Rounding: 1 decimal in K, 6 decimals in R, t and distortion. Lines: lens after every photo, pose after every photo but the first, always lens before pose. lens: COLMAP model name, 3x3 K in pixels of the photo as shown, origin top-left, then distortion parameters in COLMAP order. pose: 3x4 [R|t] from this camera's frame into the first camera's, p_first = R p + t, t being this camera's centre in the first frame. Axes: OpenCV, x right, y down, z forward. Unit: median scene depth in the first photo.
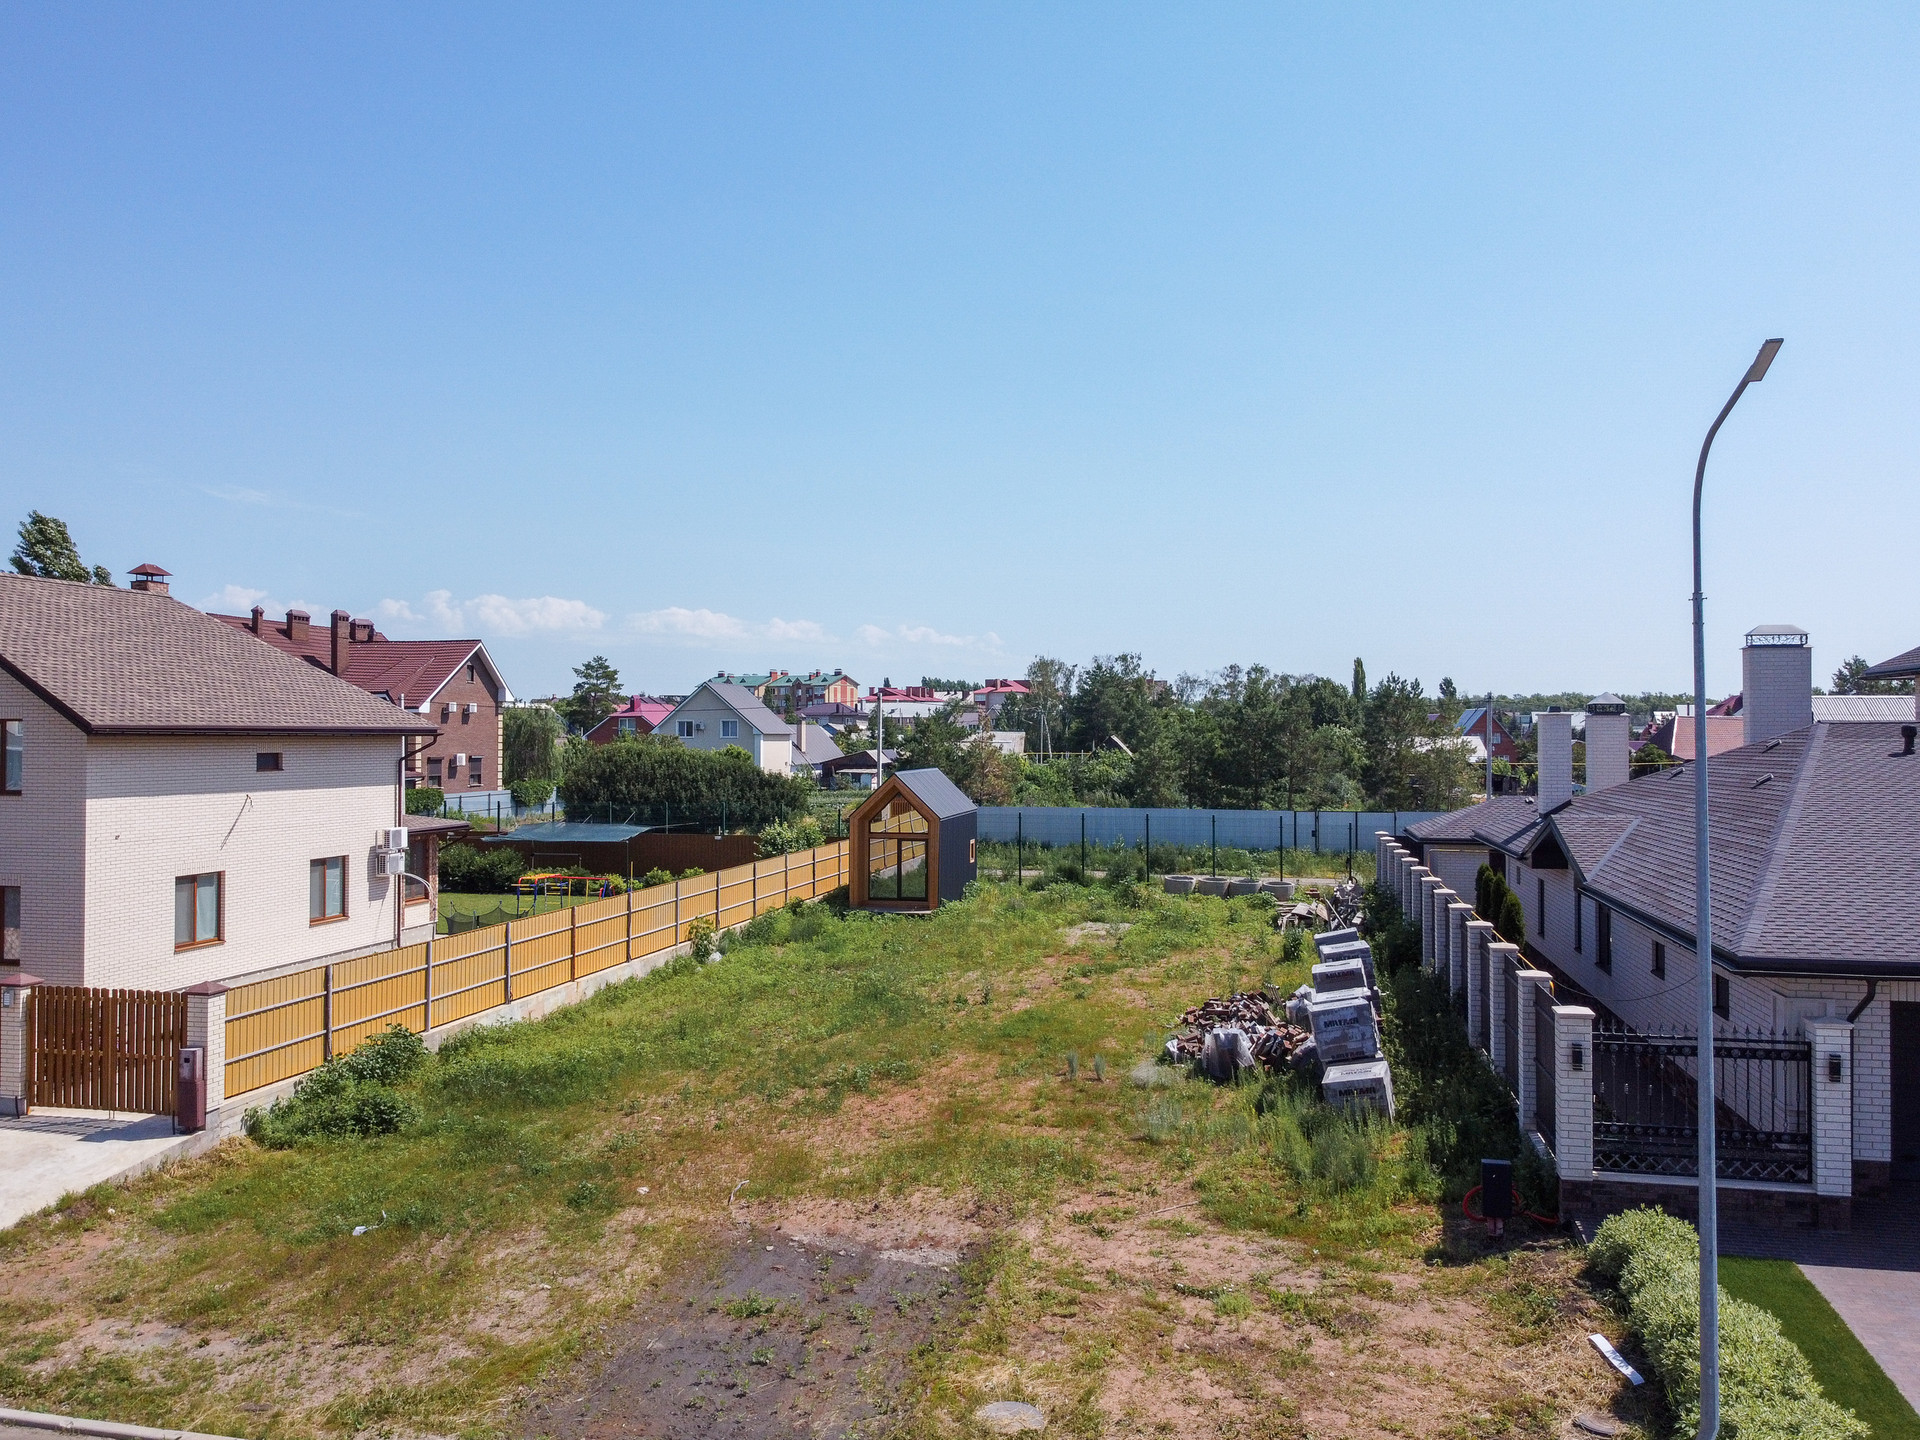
lens RADIAL K [[1459.8, 0, 953.9], [0, 1459.8, 713.3], [0, 0, 1]] dist [-0.008435, 0.003015]
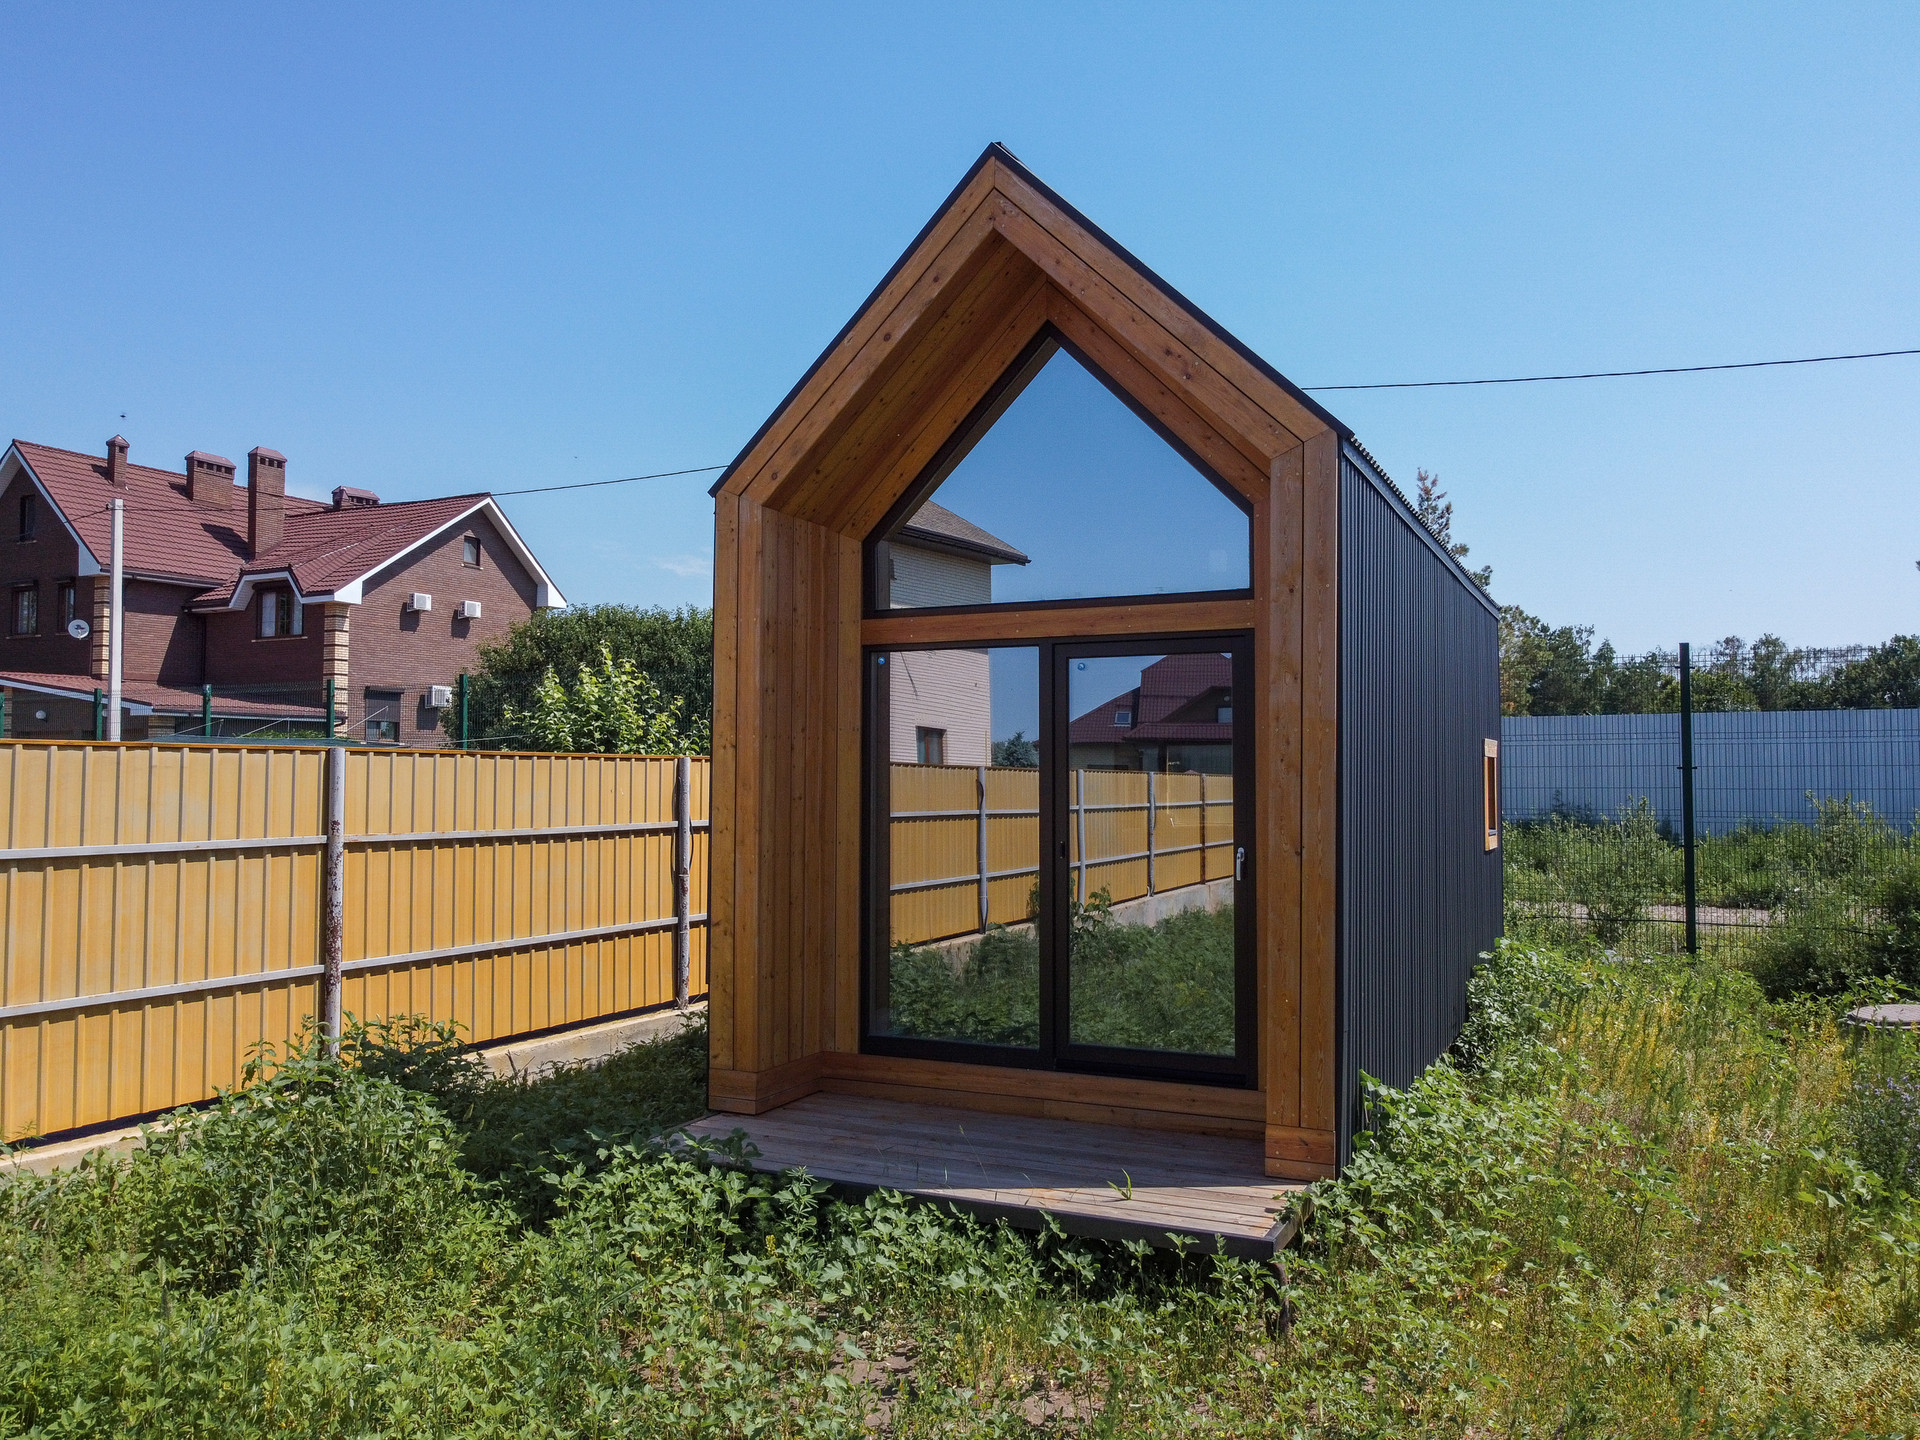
lens RADIAL K [[1459.8, 0, 953.4], [0, 1459.8, 704.6], [0, 0, 1]] dist [-0.008435, 0.003015]
pose [[0.969366, -0.013838, -0.245230, -0.022413], [0.004794, 0.999287, -0.037440, 0.194578], [0.245573, 0.035117, 0.968742, 1.707431]]
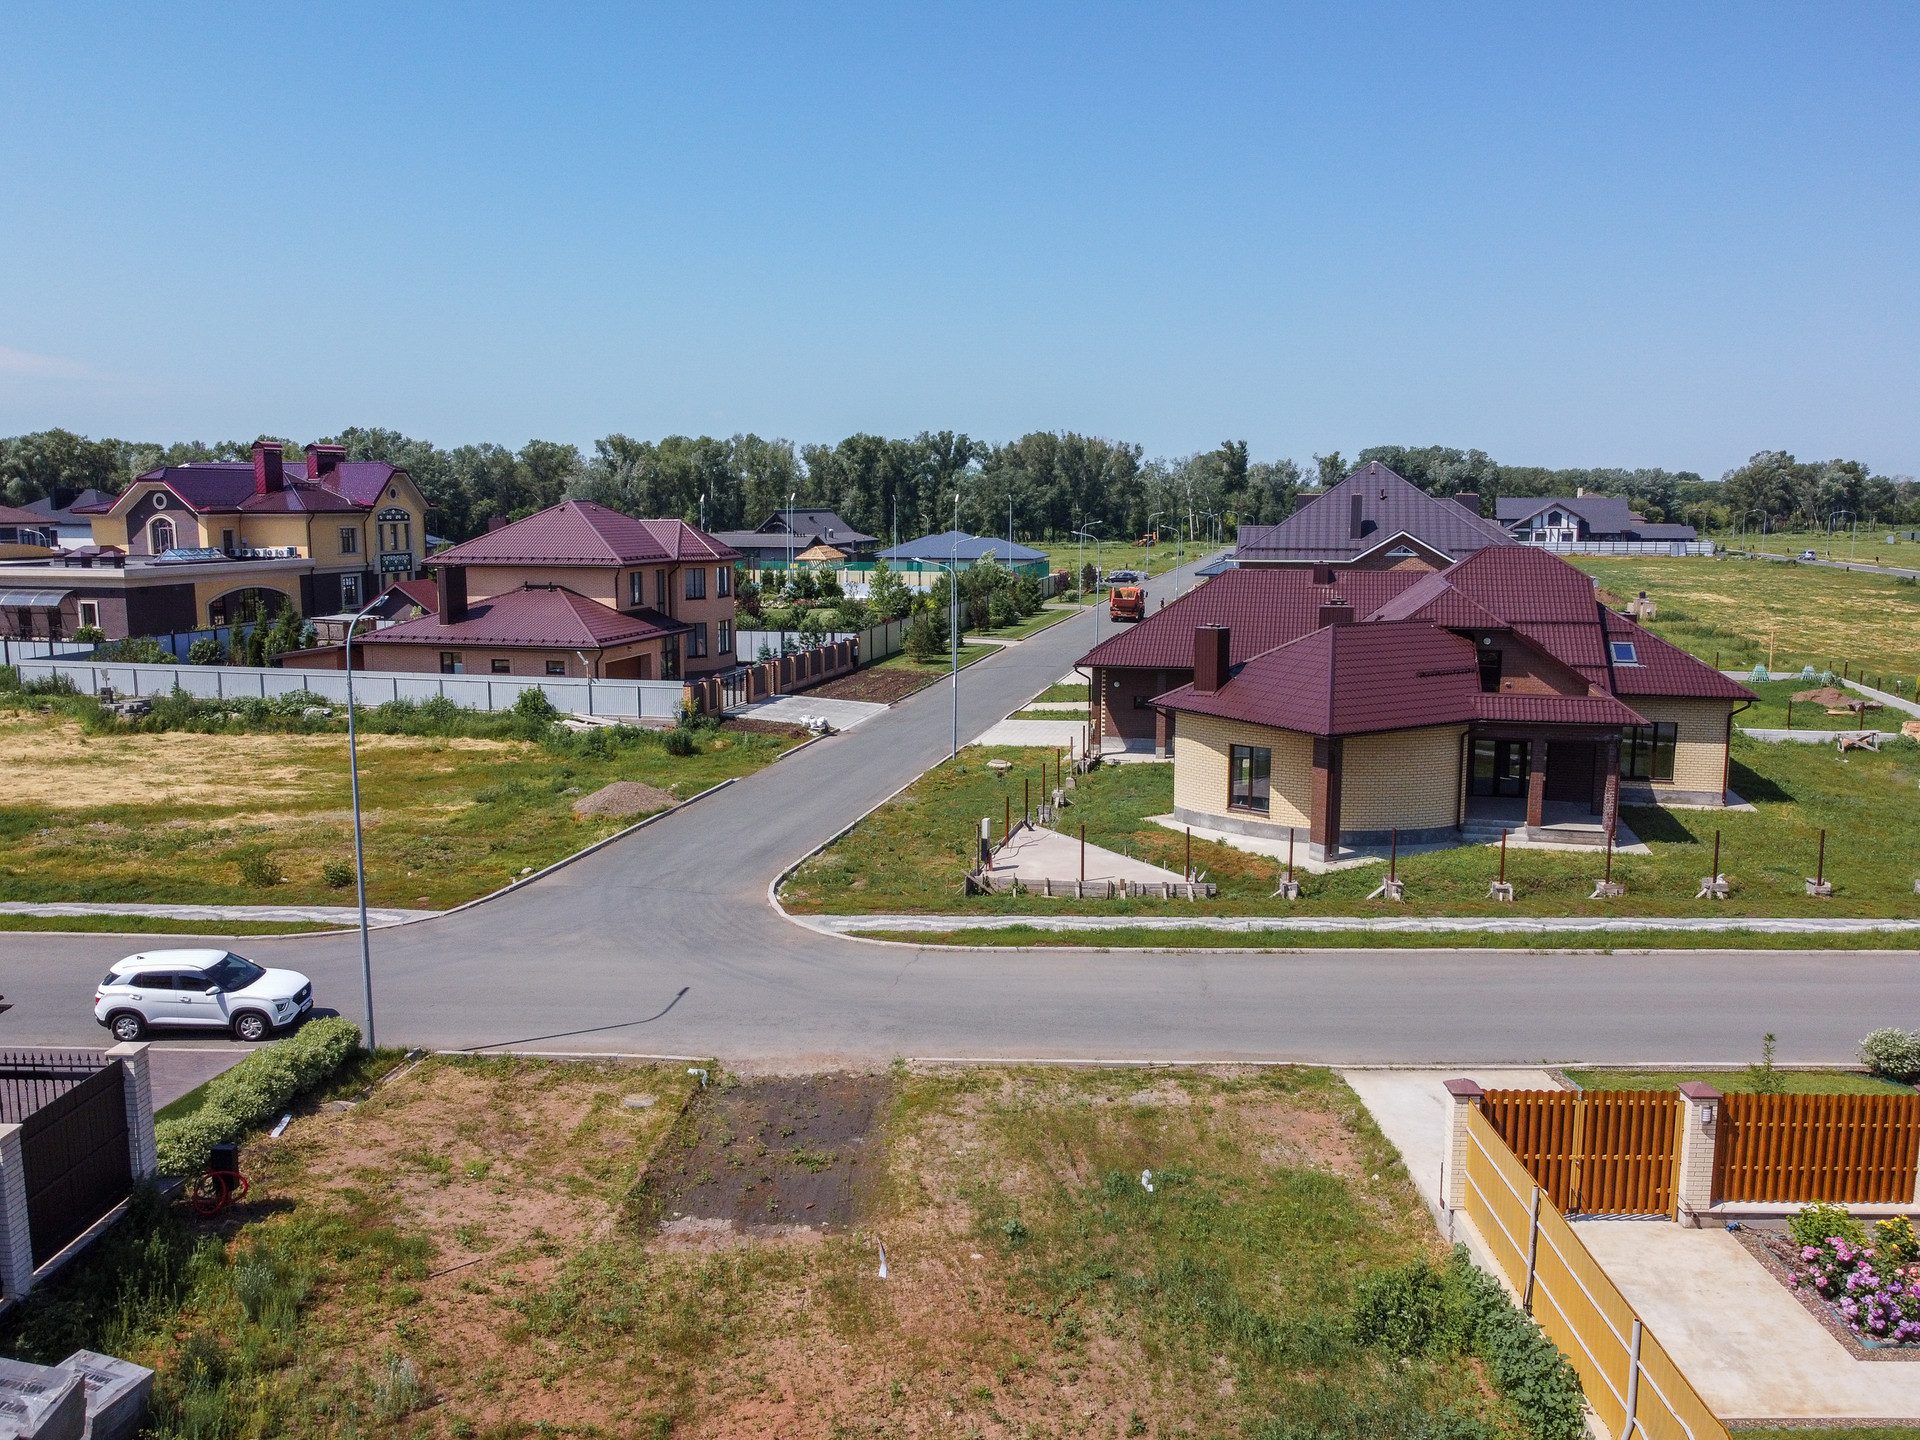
lens RADIAL K [[1459.8, 0, 954.1], [0, 1459.8, 715.4], [0, 0, 1]] dist [-0.008435, 0.003015]
pose [[-0.982634, 0.026570, -0.183643, -0.016228], [0.002414, 0.991441, 0.130531, -0.159050], [0.185539, 0.127821, -0.974288, 1.658619]]
